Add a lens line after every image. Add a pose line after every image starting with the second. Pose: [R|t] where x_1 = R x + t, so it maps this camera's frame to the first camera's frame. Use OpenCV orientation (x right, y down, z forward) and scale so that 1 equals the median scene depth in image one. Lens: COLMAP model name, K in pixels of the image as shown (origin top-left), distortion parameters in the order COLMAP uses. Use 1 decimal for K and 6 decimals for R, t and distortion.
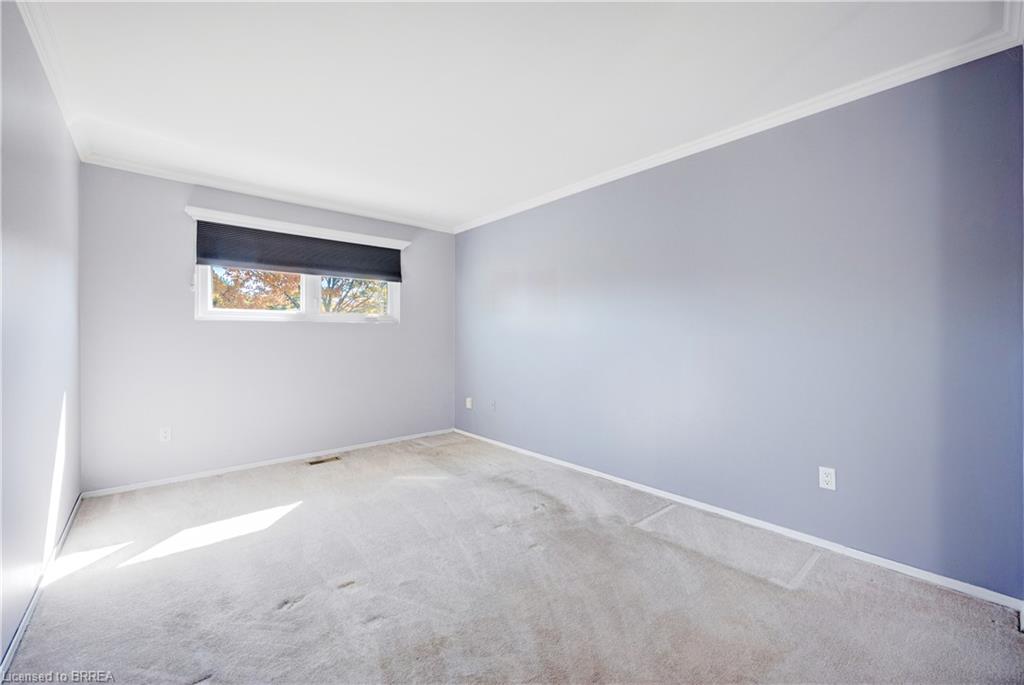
lens RADIAL K [[411.2, 0, 506.4], [0, 411.2, 334.1], [0, 0, 1]] dist [0.000346, 0.000013]
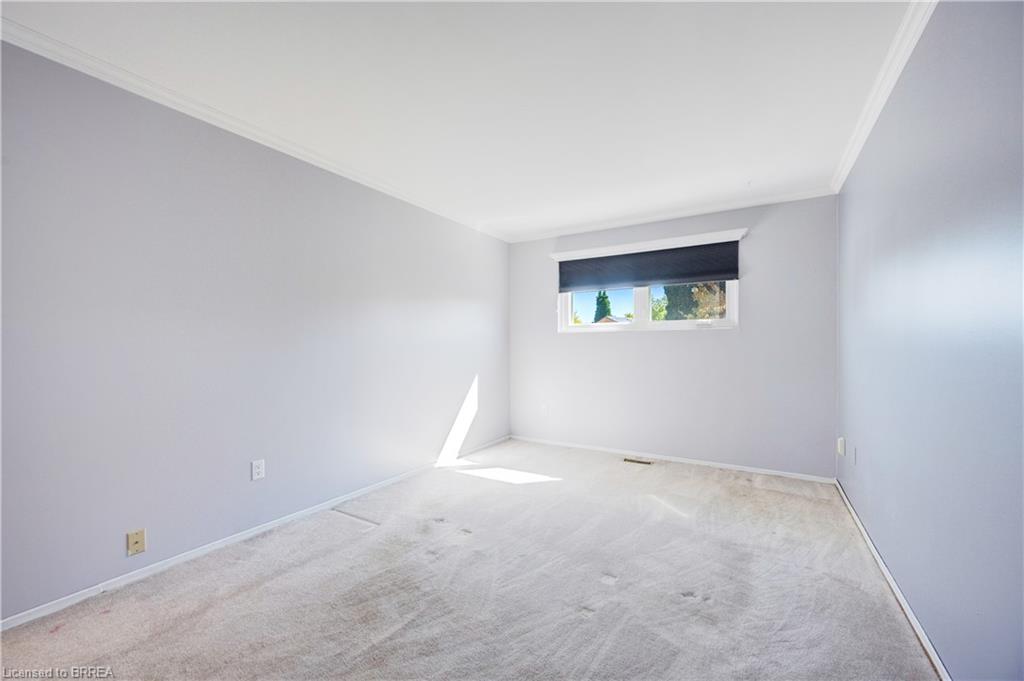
lens RADIAL K [[405.1, 0, 511.8], [0, 405.1, 343.7], [0, 0, 1]] dist [0.000560, -0.000062]
pose [[0.307922, -0.000904, -0.951411, 0.480789], [0.004759, 0.999989, 0.000590, 0.001721], [0.951400, -0.004710, 0.307922, 0.392820]]
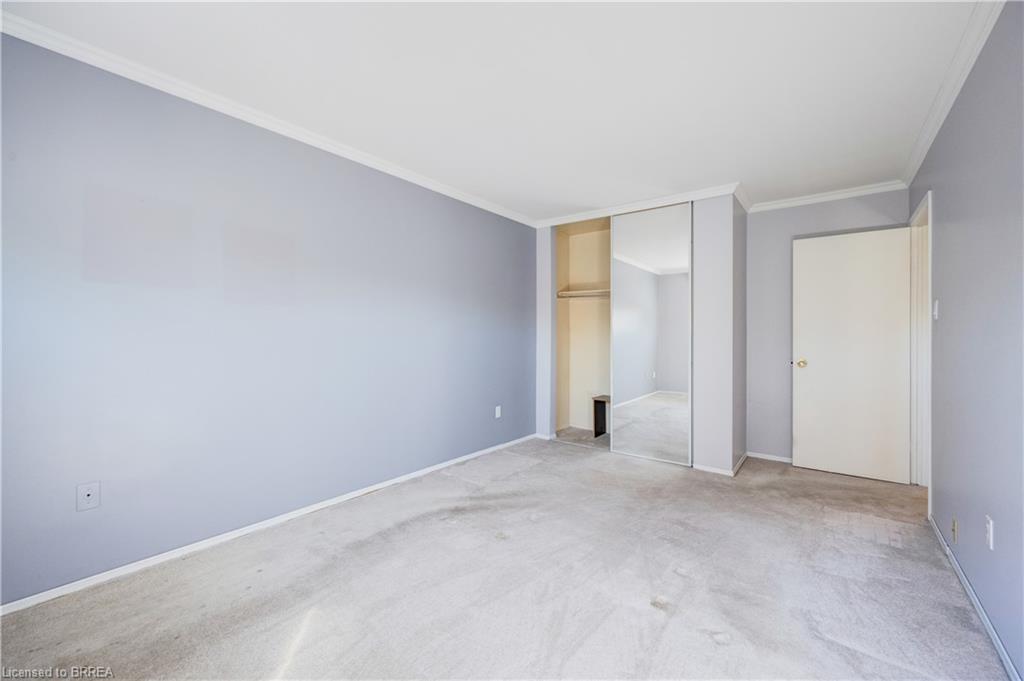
lens RADIAL K [[411.2, 0, 506.4], [0, 411.2, 332.1], [0, 0, 1]] dist [0.000346, 0.000013]
pose [[-0.168375, 0.002065, 0.985721, -0.646867], [-0.003231, 0.999991, -0.002647, 0.003872], [-0.985718, -0.003630, -0.168367, 0.794702]]
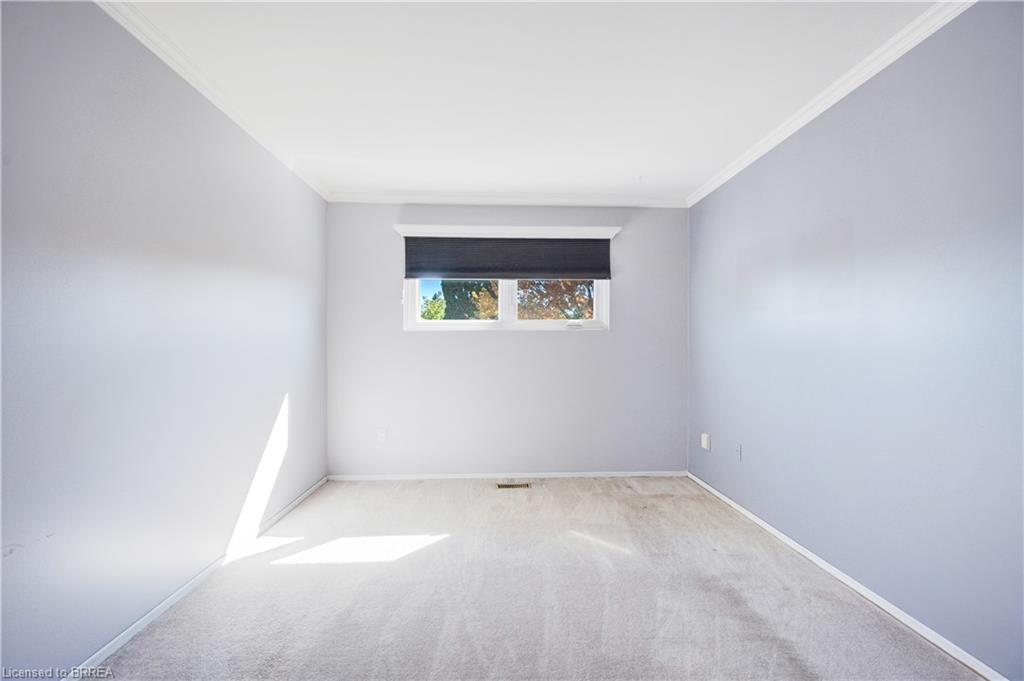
lens RADIAL K [[405.1, 0, 511.8], [0, 405.1, 343.7], [0, 0, 1]] dist [0.000560, -0.000062]
pose [[0.782905, -0.002198, -0.622137, 0.107763], [0.000832, 0.999997, -0.002486, 0.002388], [0.622141, 0.001428, 0.782904, 0.328618]]
